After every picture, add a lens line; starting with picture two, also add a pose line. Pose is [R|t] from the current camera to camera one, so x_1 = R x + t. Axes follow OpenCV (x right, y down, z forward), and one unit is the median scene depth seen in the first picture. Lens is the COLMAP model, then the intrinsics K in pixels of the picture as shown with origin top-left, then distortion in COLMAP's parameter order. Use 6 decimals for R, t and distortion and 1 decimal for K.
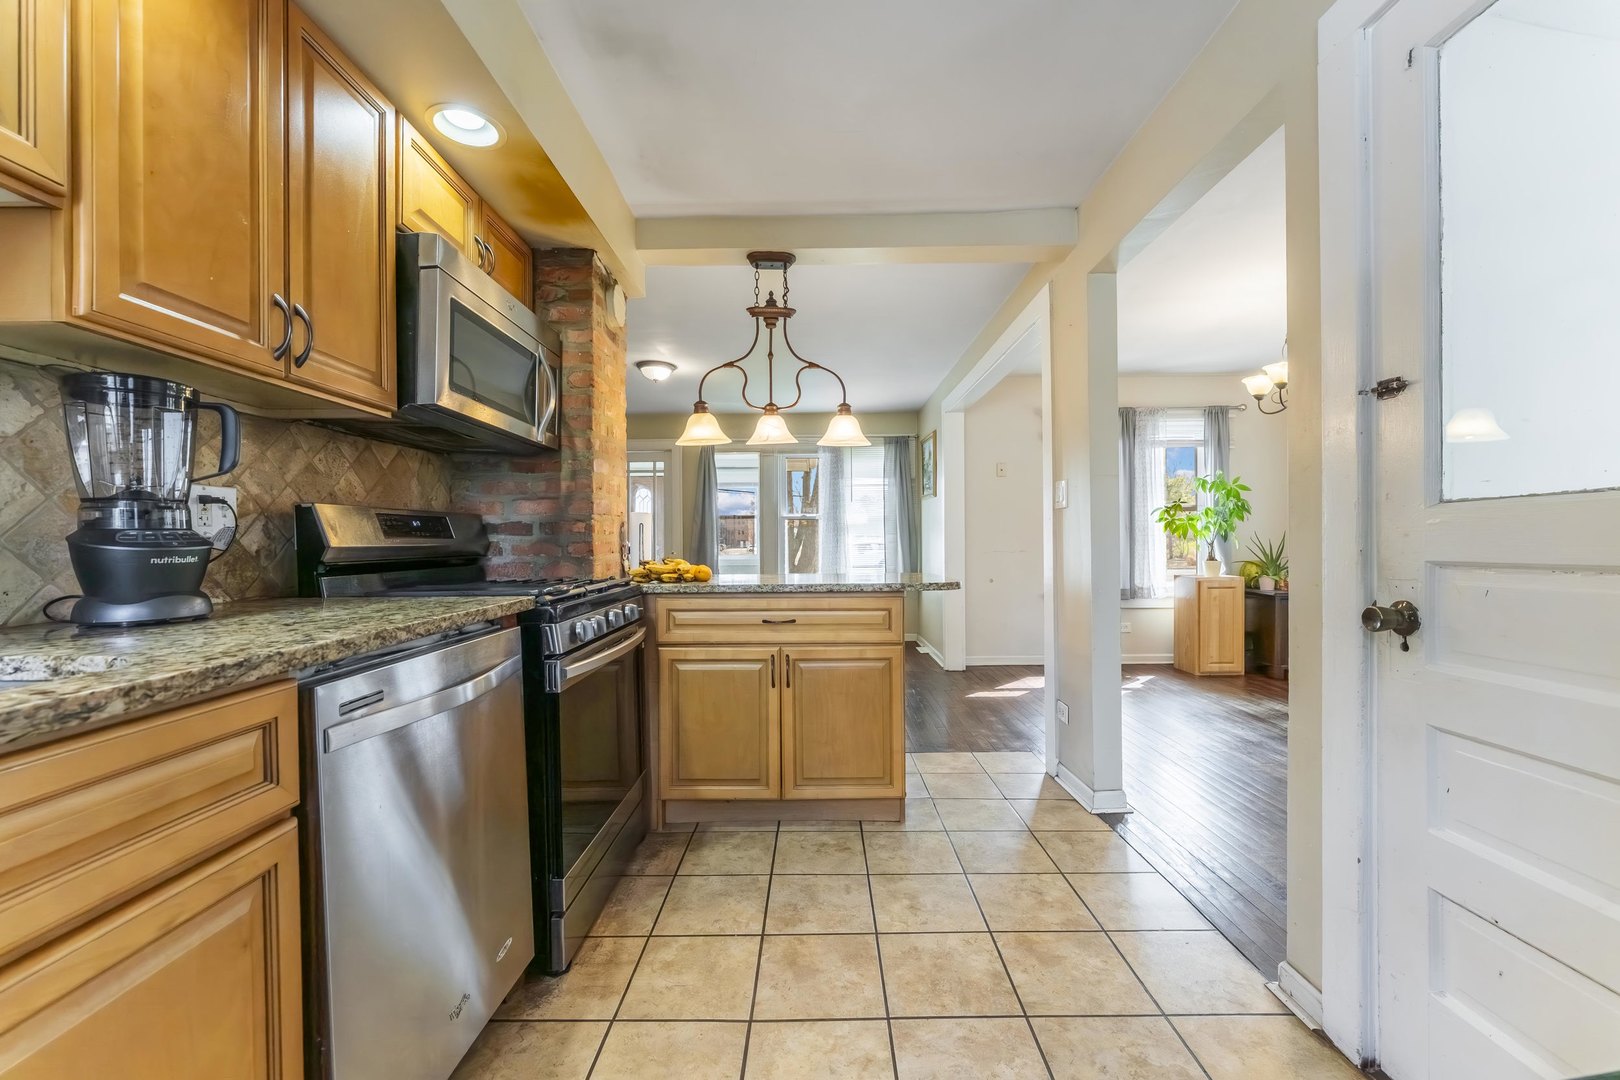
lens RADIAL K [[650.0, 0, 814.9], [0, 650.0, 541.8], [0, 0, 1]] dist [0.000792, 0.000129]
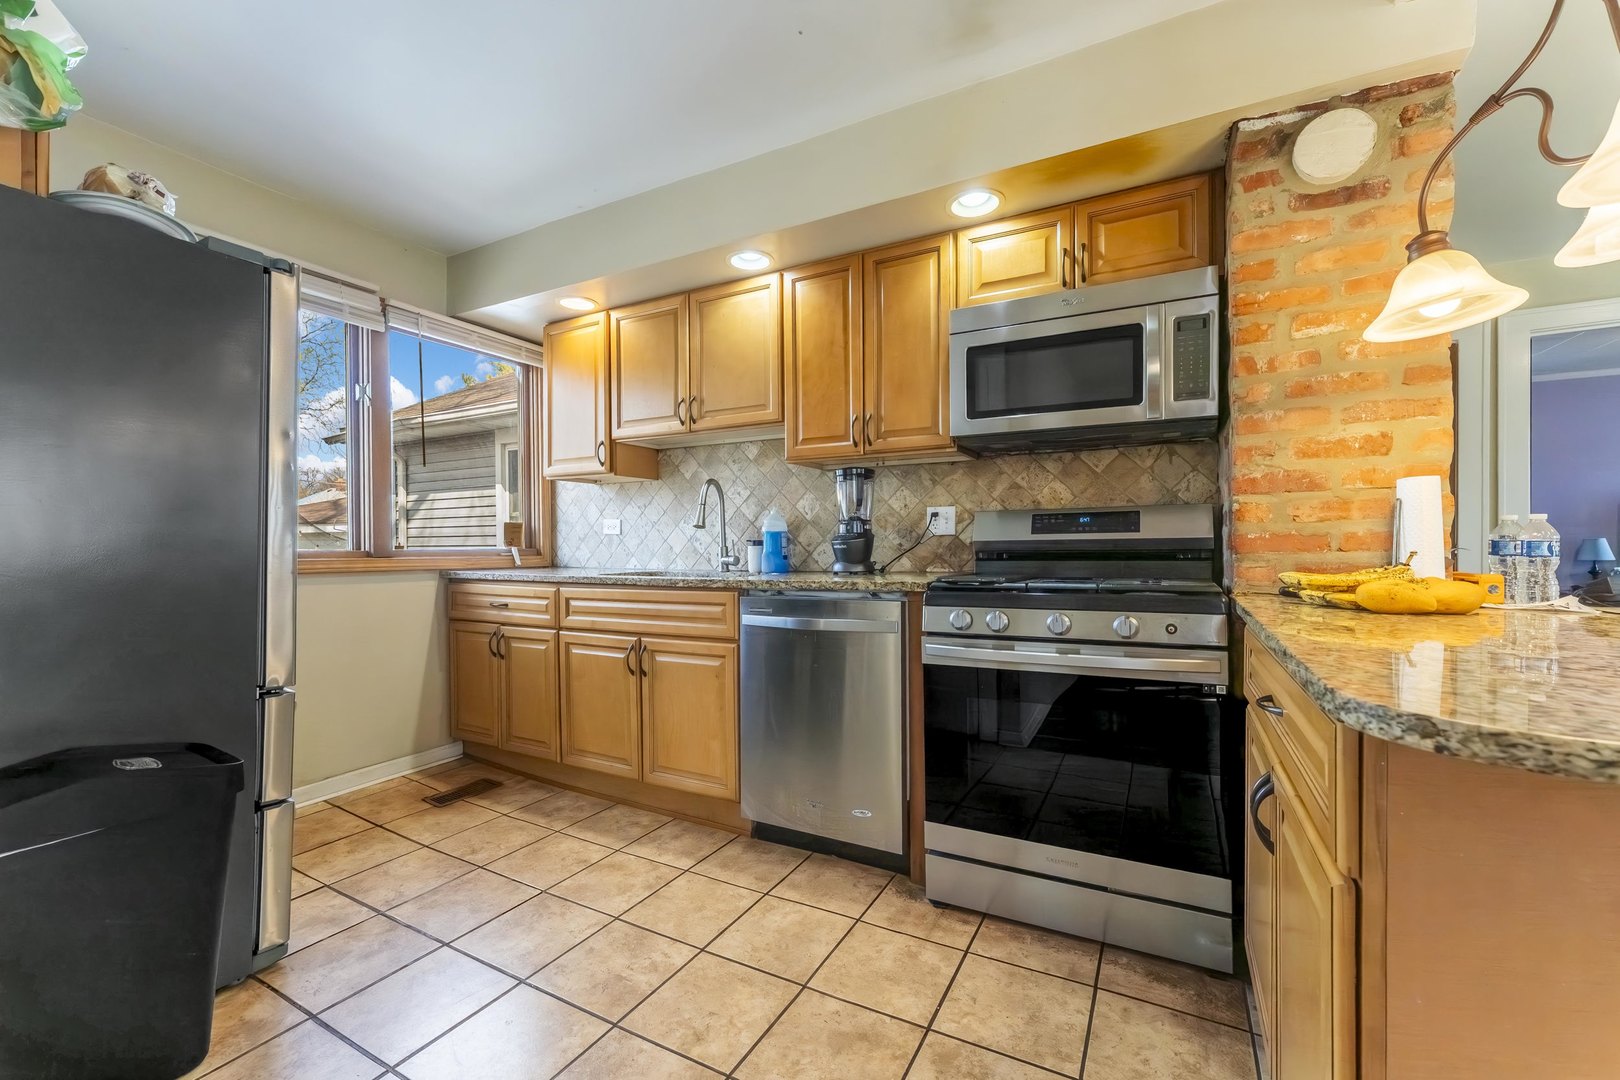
lens RADIAL K [[650.0, 0, 808.8], [0, 650.0, 543.3], [0, 0, 1]] dist [0.000792, 0.000129]
pose [[-0.474175, 0.006570, -0.880406, 0.694204], [0.010368, 0.999944, 0.001878, 0.006529], [0.880369, -0.008238, -0.474217, 1.266511]]
